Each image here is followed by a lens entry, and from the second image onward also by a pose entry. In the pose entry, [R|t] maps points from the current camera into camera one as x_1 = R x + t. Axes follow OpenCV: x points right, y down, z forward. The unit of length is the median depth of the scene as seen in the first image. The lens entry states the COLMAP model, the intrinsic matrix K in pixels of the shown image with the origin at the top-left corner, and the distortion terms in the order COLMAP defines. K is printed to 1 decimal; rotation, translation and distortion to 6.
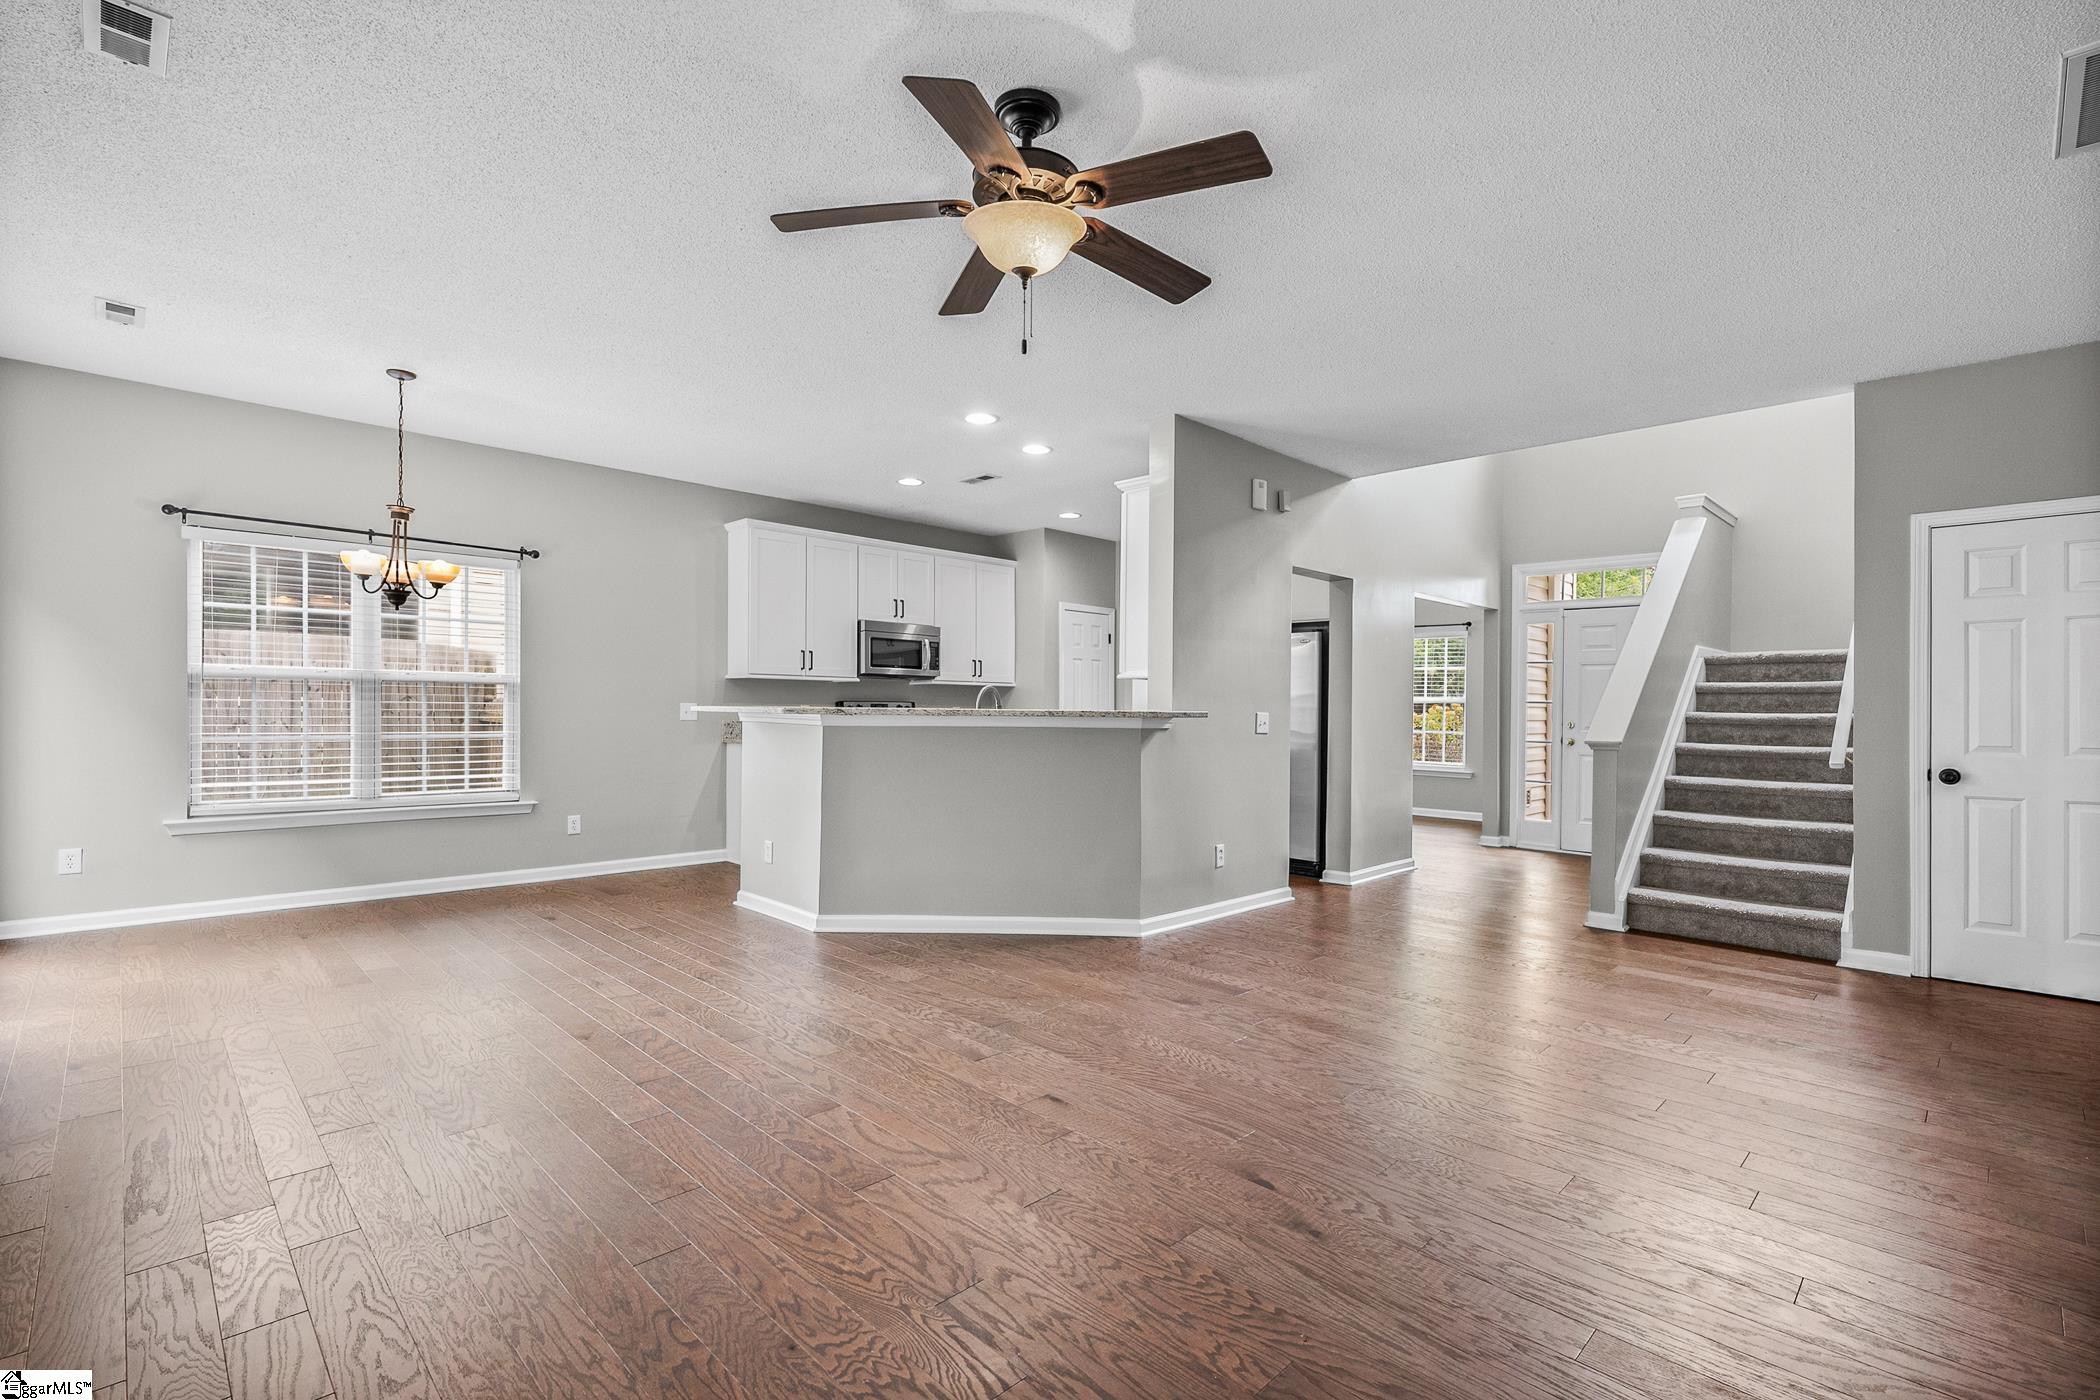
lens RADIAL K [[940.7, 0, 1044.5], [0, 940.7, 643.5], [0, 0, 1]] dist [0.001491, 0.000272]
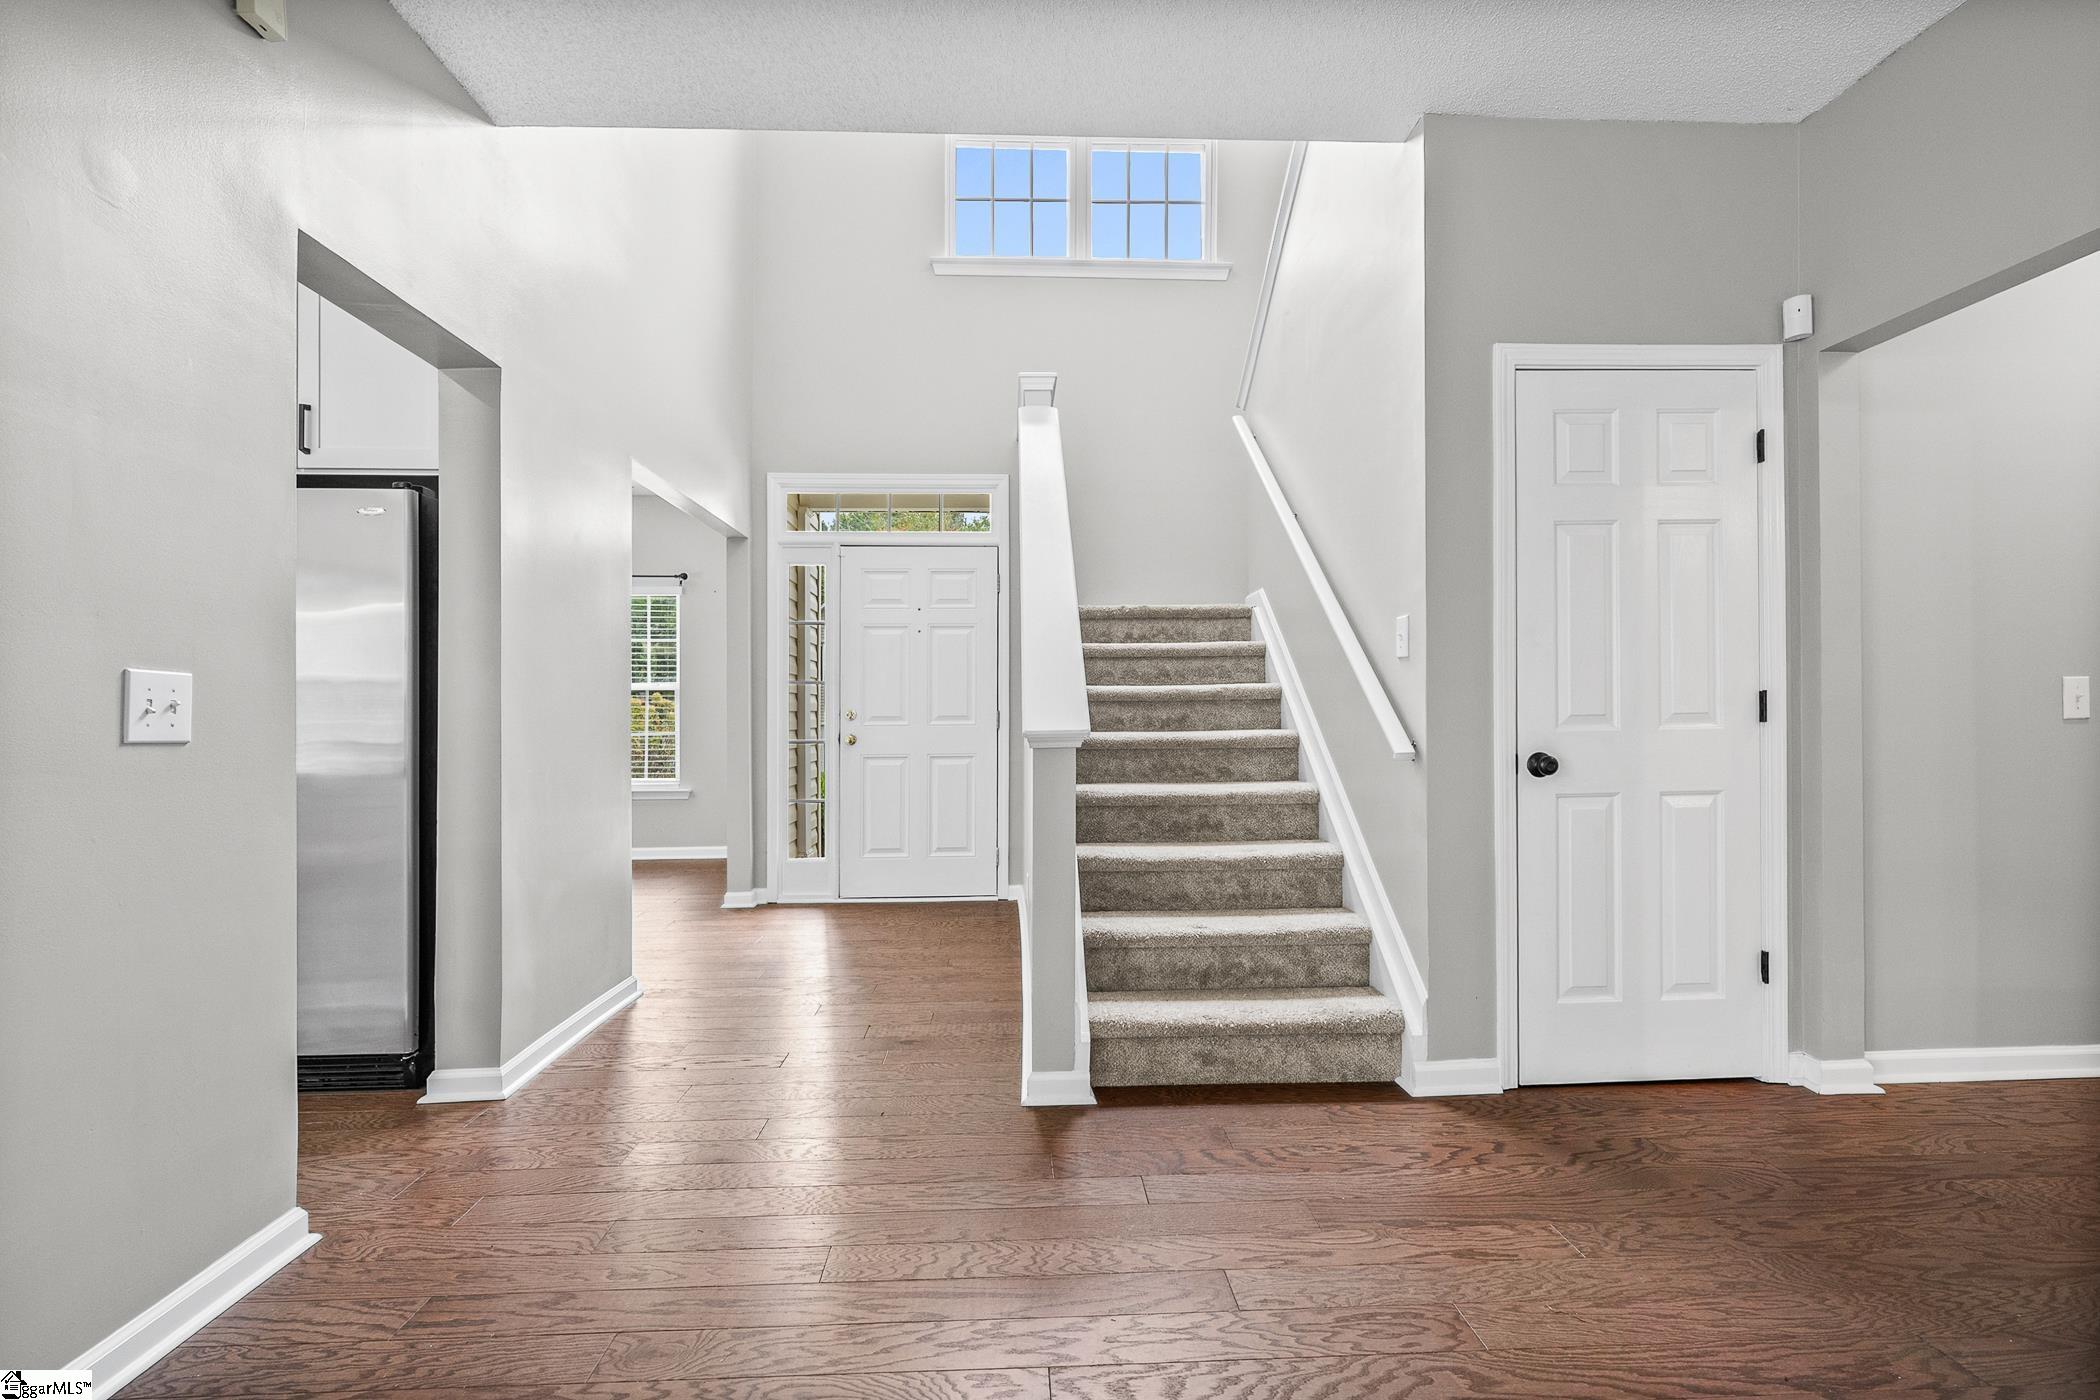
lens RADIAL K [[973.4, 0, 1049.4], [0, 973.4, 739.7], [0, 0, 1]] dist [0.004118, 0.000219]
pose [[0.674720, -0.037484, 0.737122, 0.252151], [-0.032830, 0.996197, 0.080708, 0.079754], [-0.737344, -0.078655, 0.670923, 0.779812]]
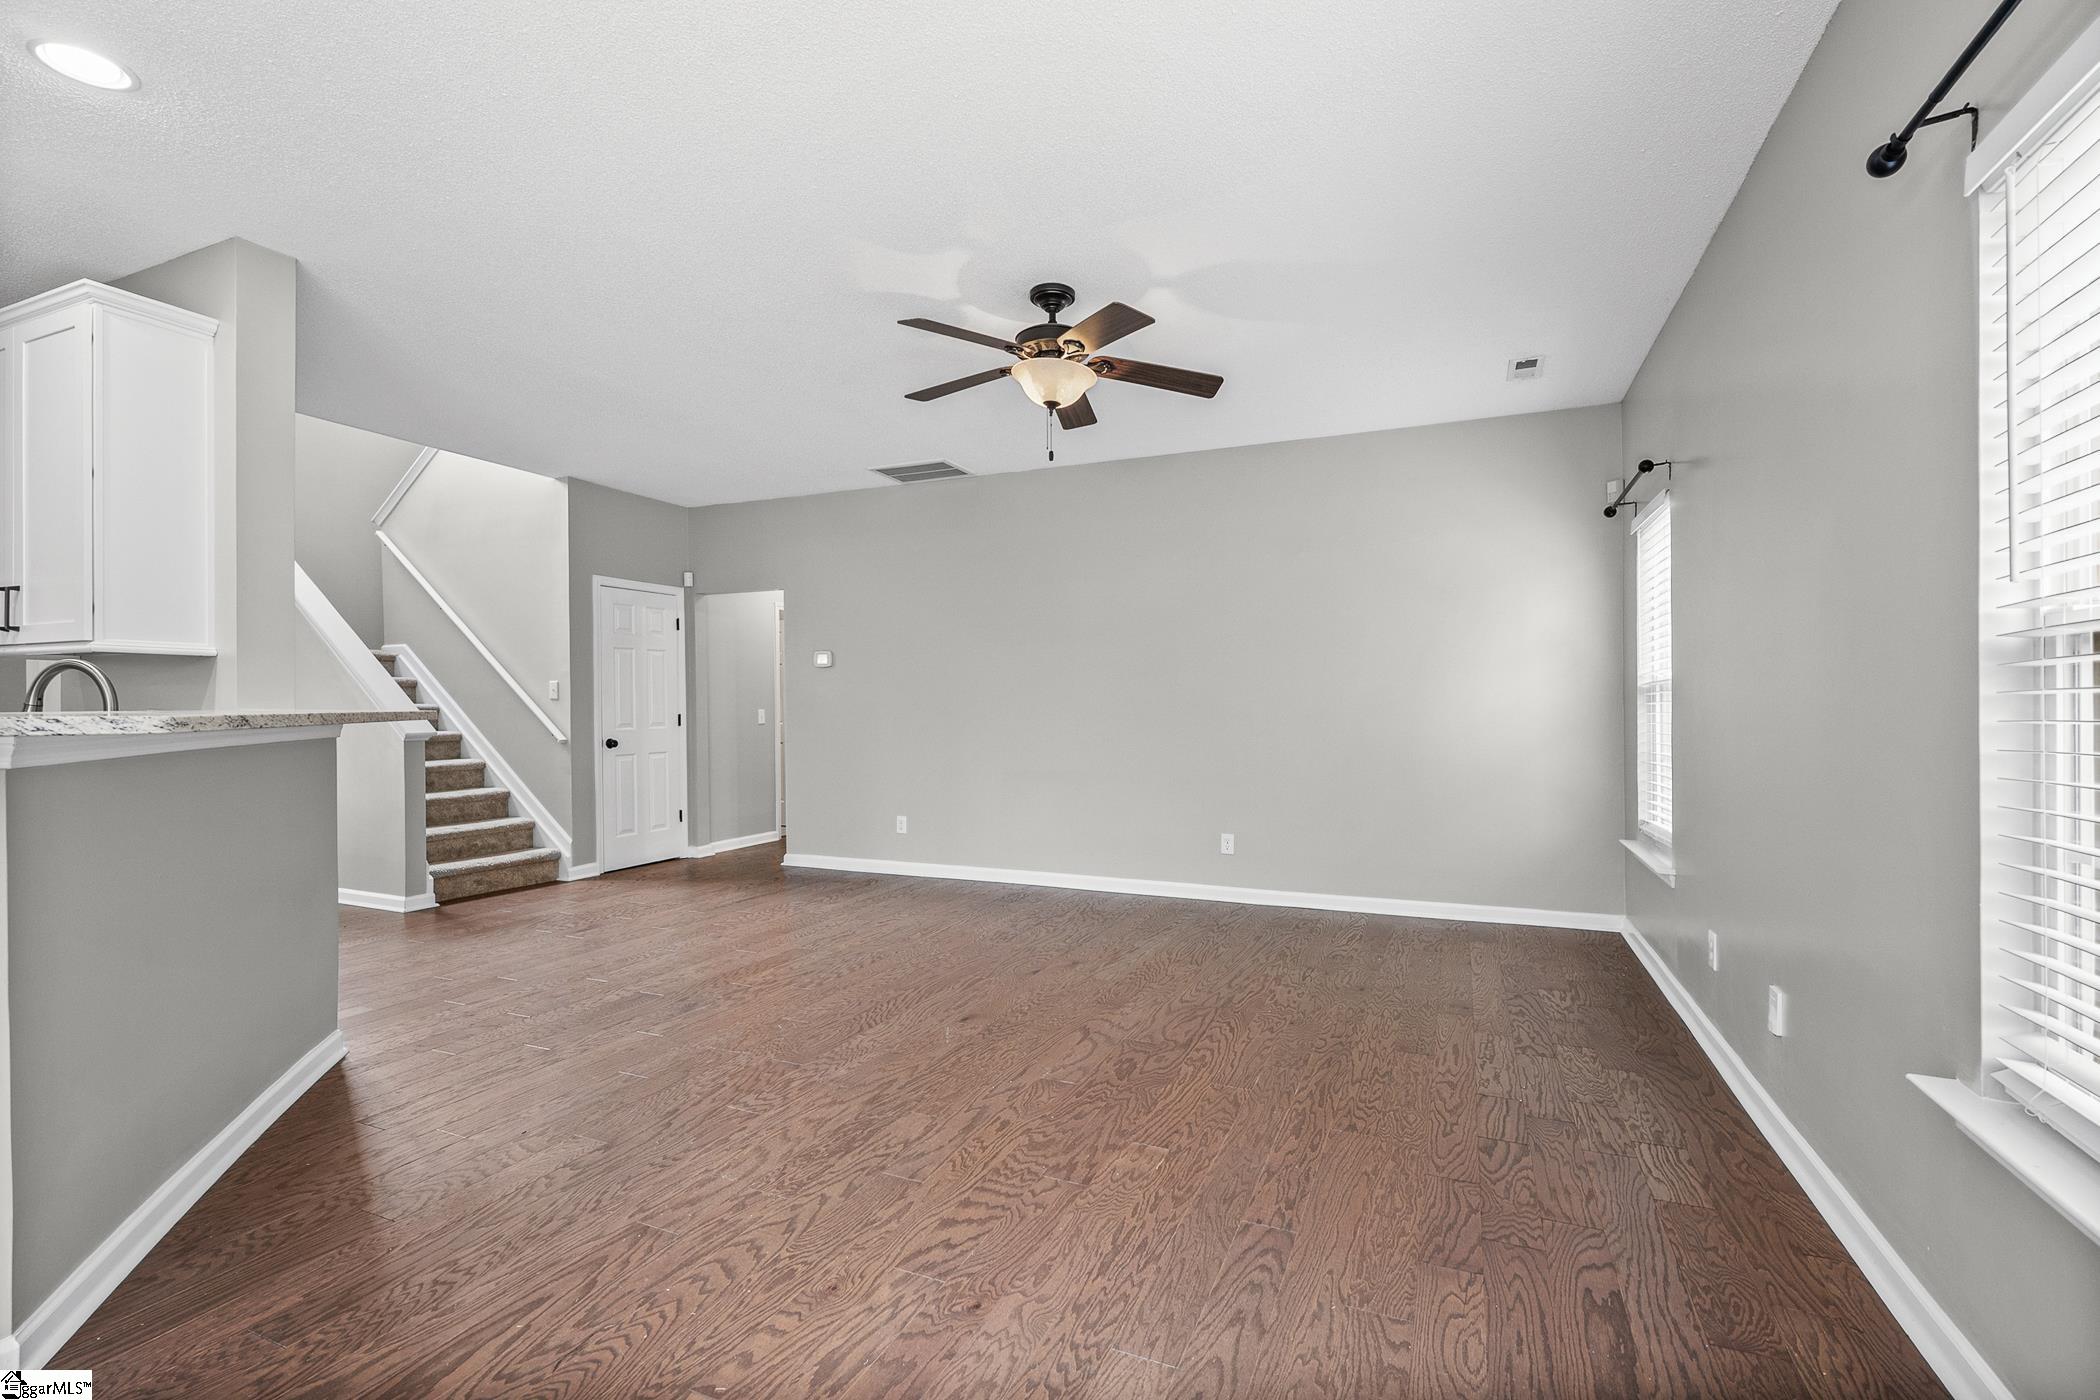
lens RADIAL K [[935.6, 0, 1050.0], [0, 935.6, 700.0], [0, 0, 1]] dist [-0.000111, -0.000088]
pose [[-0.368879, -0.004326, 0.929468, -0.743459], [-0.068295, 0.997412, -0.022462, 0.051235], [-0.926965, -0.071764, -0.368219, 0.869531]]
